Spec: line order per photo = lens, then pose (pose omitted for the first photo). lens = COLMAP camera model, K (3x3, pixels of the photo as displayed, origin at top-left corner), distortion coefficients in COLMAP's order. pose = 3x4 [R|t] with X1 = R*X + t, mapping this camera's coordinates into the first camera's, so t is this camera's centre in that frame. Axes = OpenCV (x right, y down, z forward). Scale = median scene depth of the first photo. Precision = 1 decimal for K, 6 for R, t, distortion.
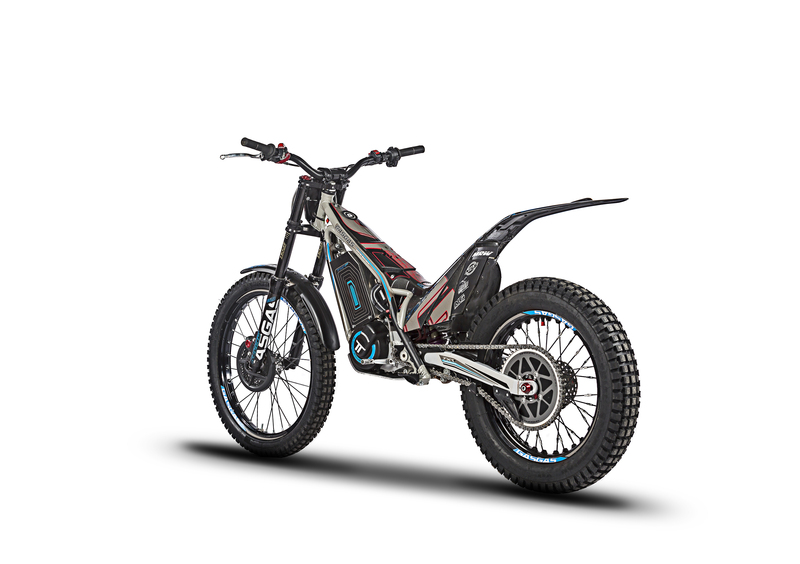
lens RADIAL K [[1730.4, 0, 400.0], [0, 1730.4, 282.0], [0, 0, 1]] dist [-0.101987, -0.146079]
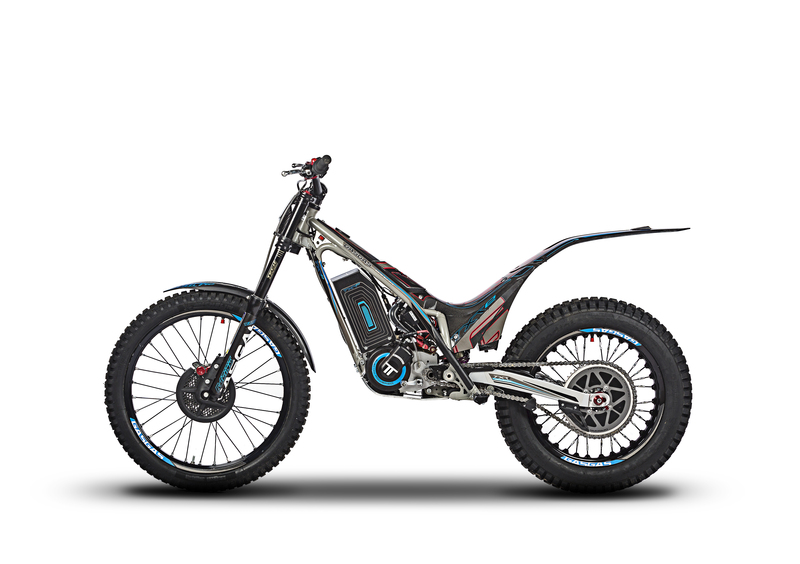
lens RADIAL K [[1730.4, 0, 400.0], [0, 1730.4, 282.0], [0, 0, 1]] dist [-0.101987, -0.146079]
pose [[0.659678, -0.033419, 0.750805, -0.815244], [-0.006073, 0.998741, 0.049791, -0.065730], [-0.751524, -0.037406, 0.658644, 0.378333]]
